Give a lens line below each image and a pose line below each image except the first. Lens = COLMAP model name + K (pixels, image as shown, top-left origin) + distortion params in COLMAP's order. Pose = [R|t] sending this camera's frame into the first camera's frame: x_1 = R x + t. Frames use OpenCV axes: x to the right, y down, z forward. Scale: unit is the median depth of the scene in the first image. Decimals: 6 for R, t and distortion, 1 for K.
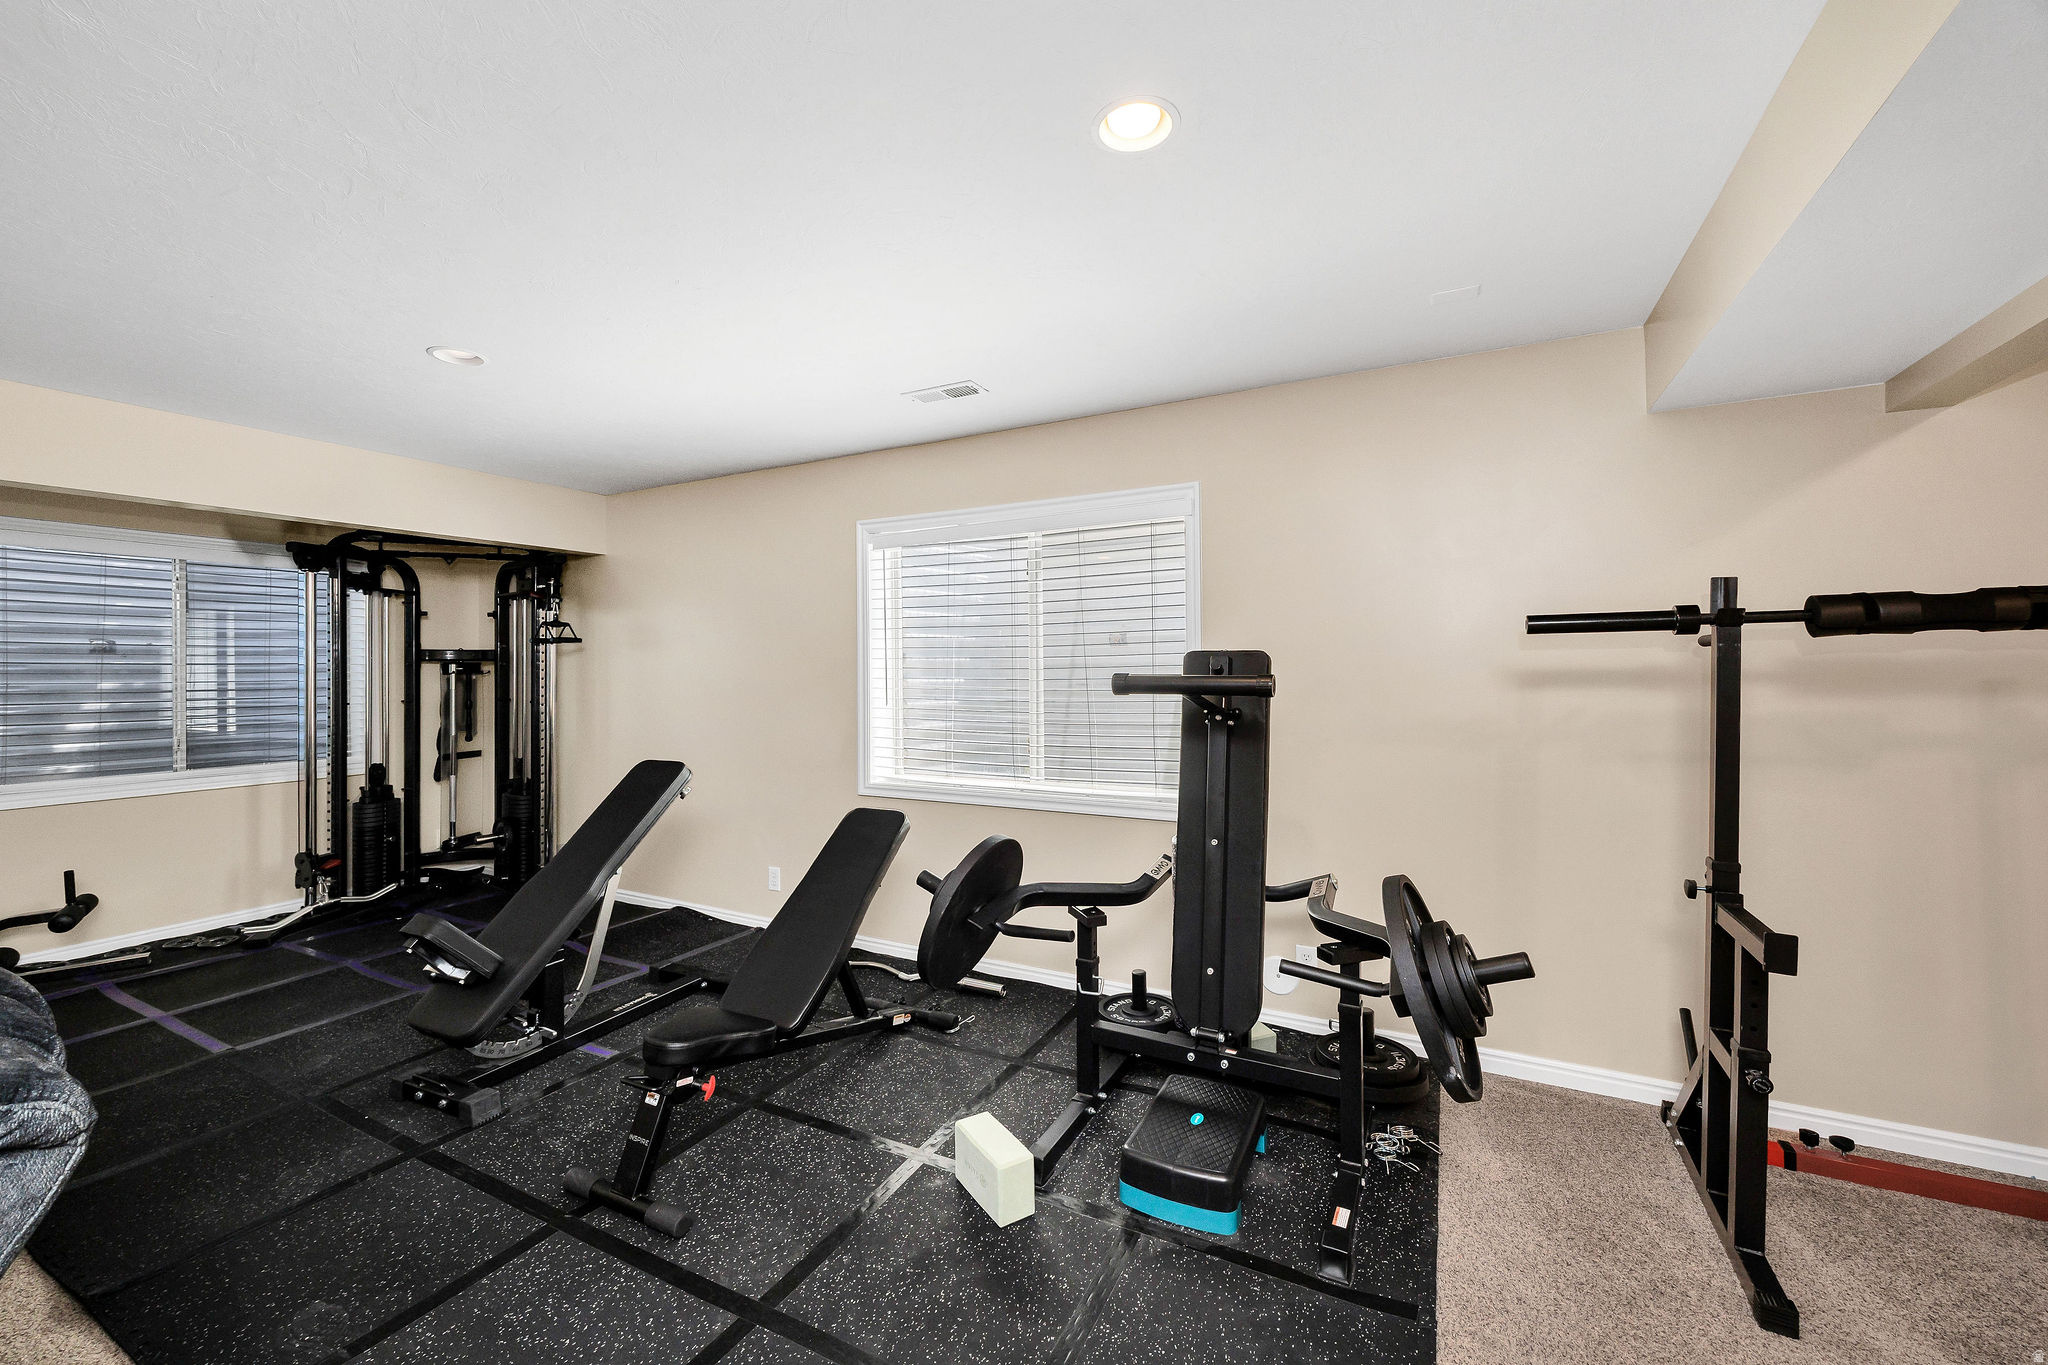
lens RADIAL K [[795.5, 0, 1020.4], [0, 795.5, 668.4], [0, 0, 1]] dist [-0.018416, 0.000536]
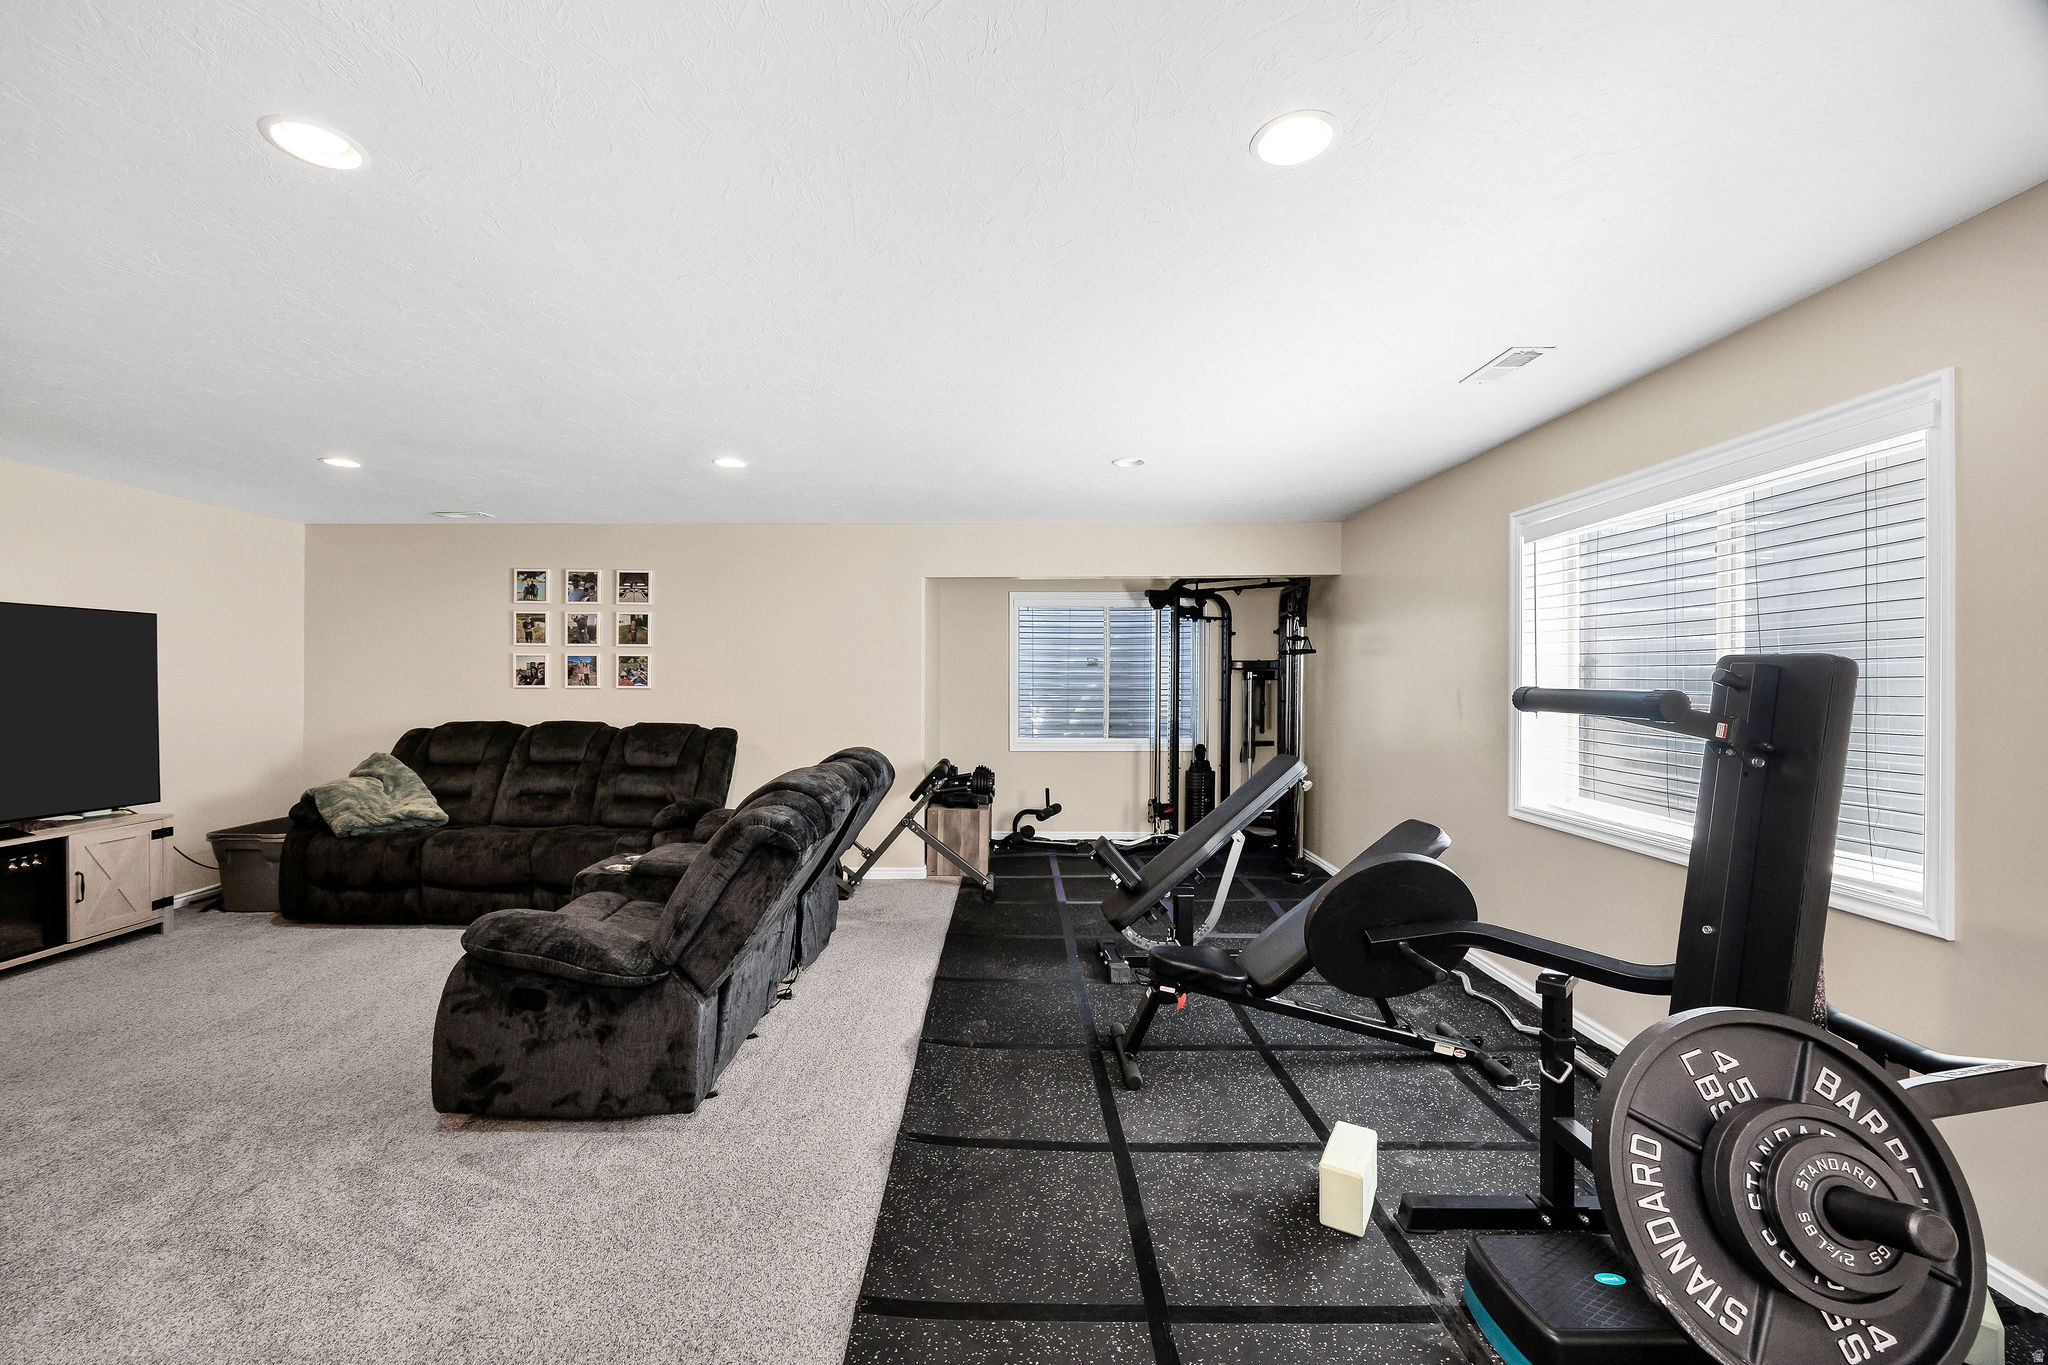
lens RADIAL K [[795.5, 0, 1007.9], [0, 795.5, 682.3], [0, 0, 1]] dist [-0.018416, 0.000536]
pose [[0.457814, 0.011274, -0.888976, 0.336868], [-0.001870, 0.999930, 0.011718, -0.003594], [0.889046, -0.003702, 0.457803, 0.082762]]
